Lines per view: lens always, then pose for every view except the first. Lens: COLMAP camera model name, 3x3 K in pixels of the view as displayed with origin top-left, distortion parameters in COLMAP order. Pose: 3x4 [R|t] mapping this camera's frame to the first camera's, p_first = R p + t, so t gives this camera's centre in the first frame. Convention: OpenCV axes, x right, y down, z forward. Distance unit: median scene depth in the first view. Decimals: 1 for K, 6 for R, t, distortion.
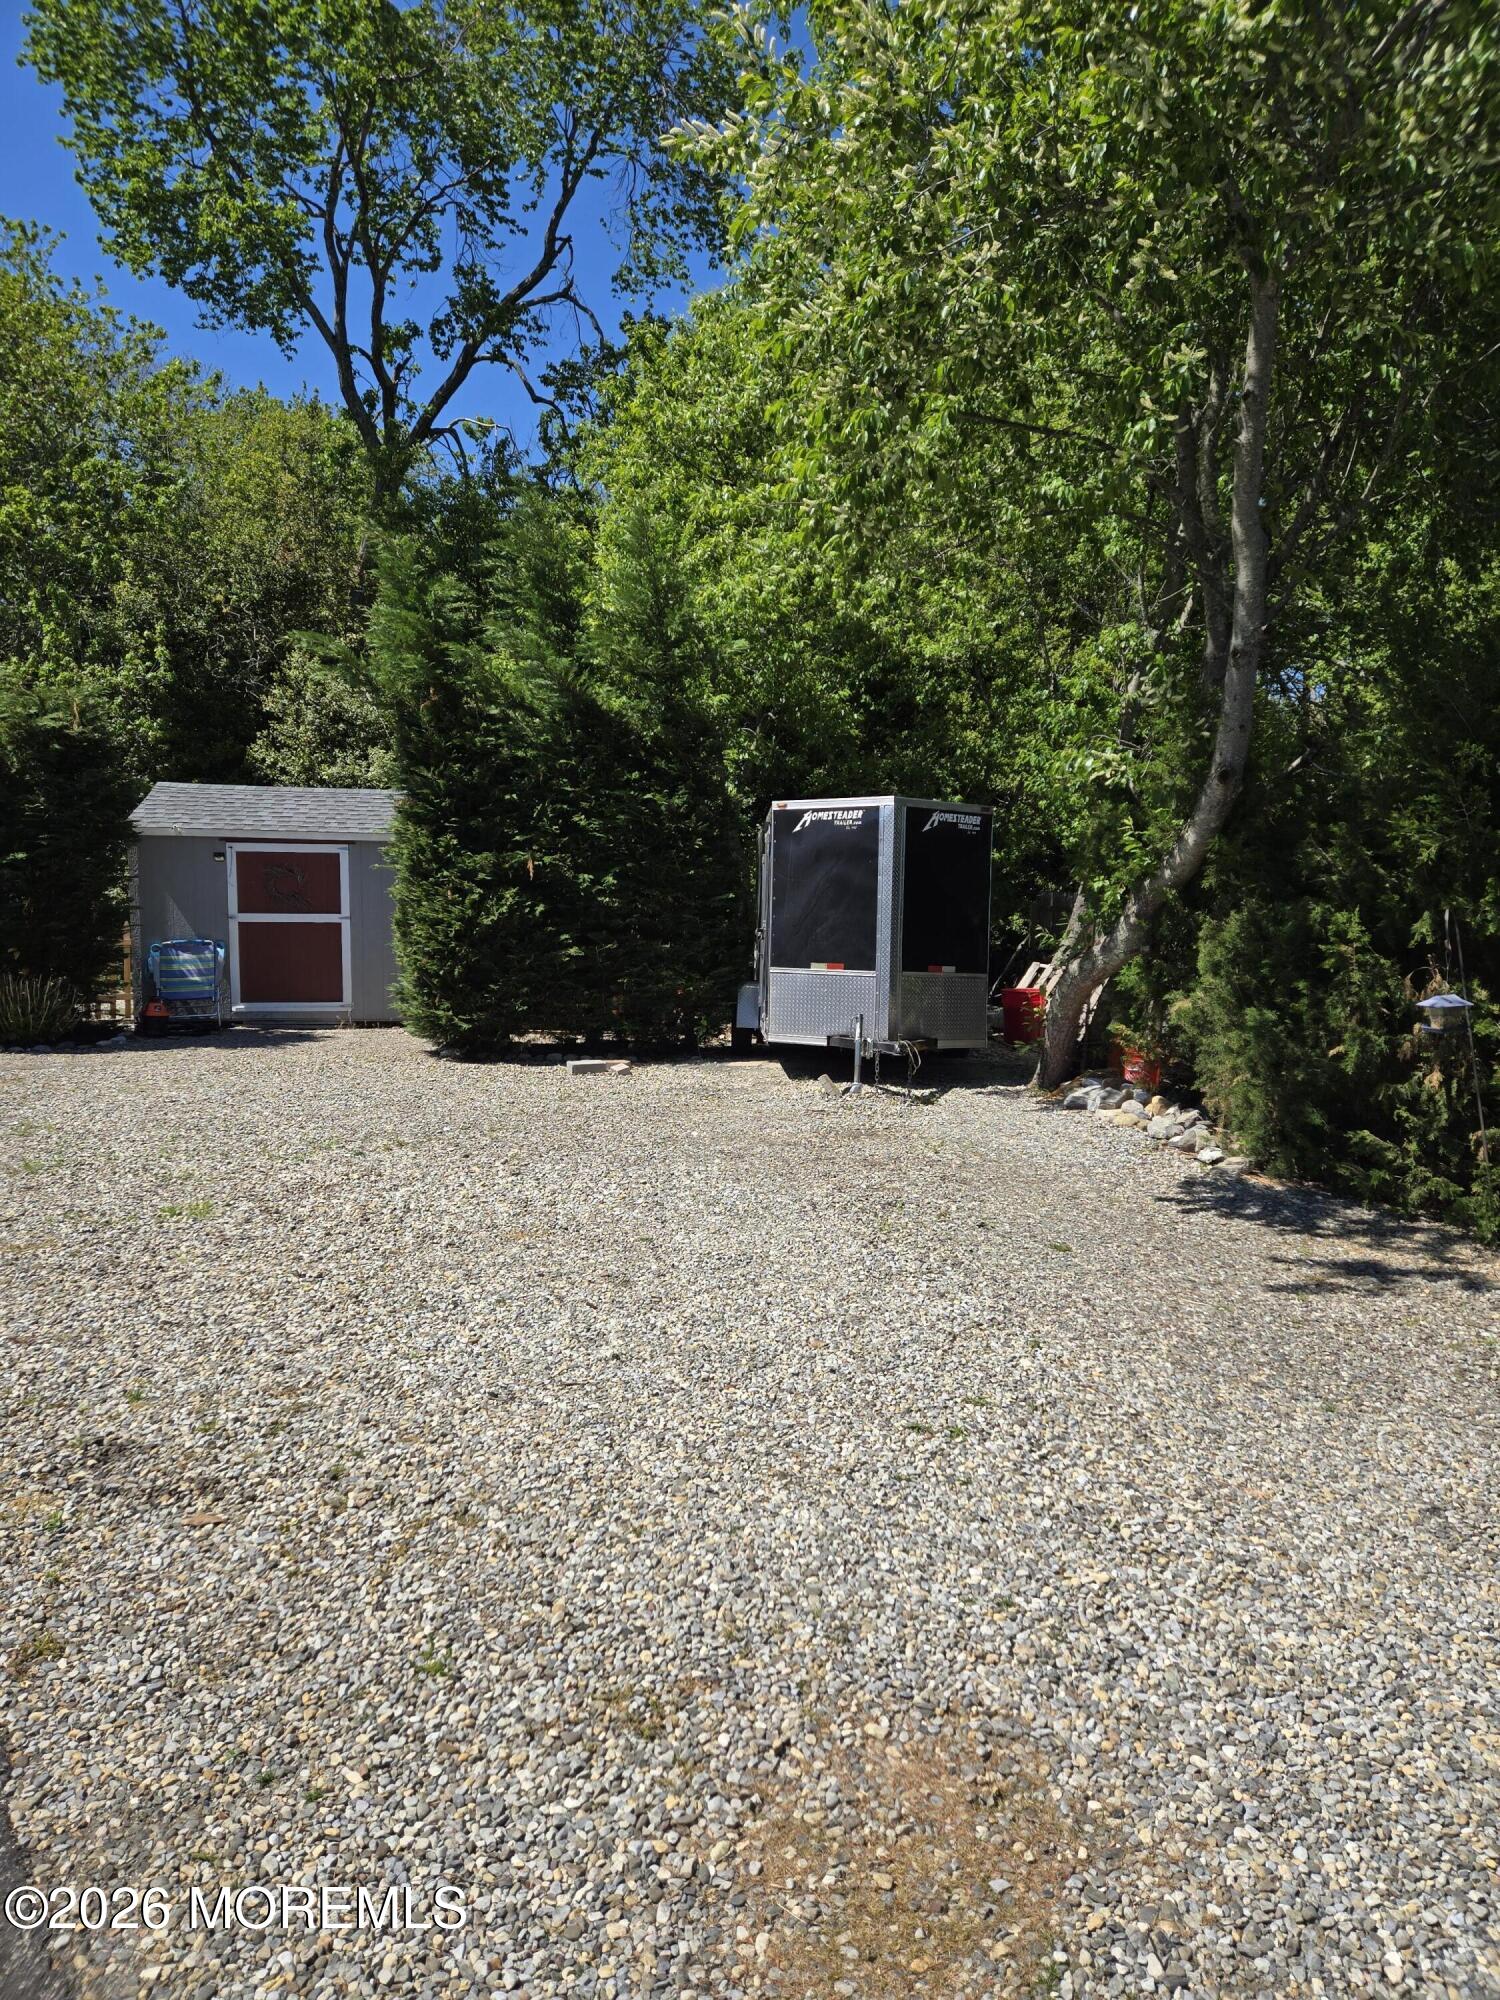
lens RADIAL K [[1402.5, 0, 758.3], [0, 1402.5, 1027.2], [0, 0, 1]] dist [0.104831, -0.130747]
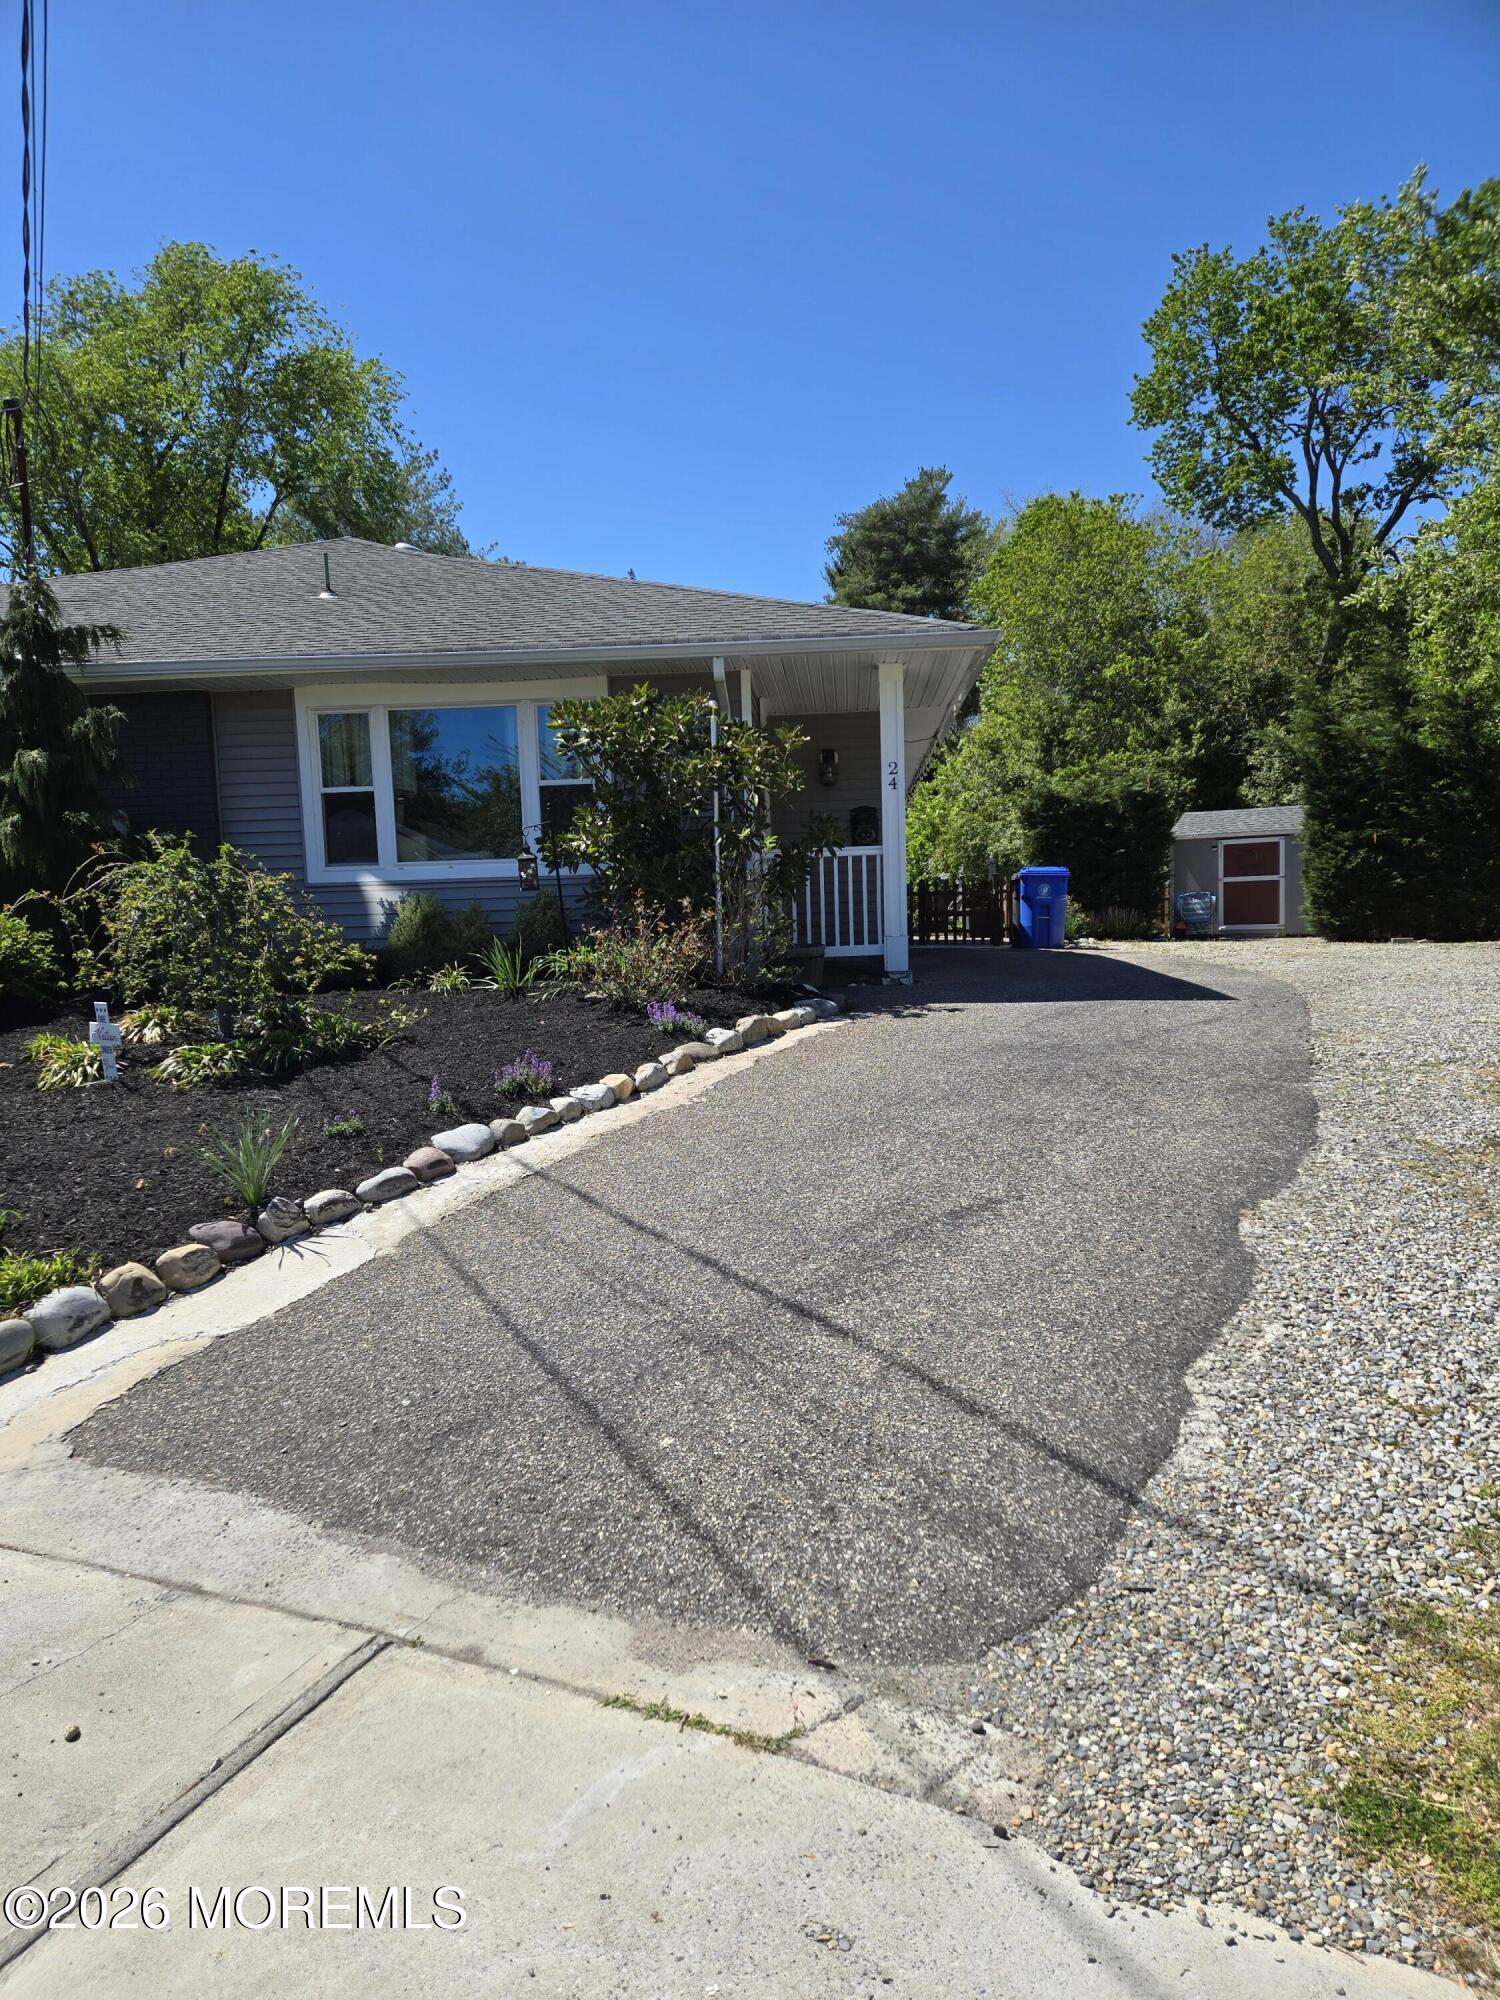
lens RADIAL K [[1402.5, 0, 758.3], [0, 1402.5, 1027.2], [0, 0, 1]] dist [0.104831, -0.130747]
pose [[0.772928, 0.010330, -0.634409, 0.354241], [-0.026569, 0.999517, -0.016096, 0.166132], [0.633937, 0.029297, 0.772830, -0.844681]]
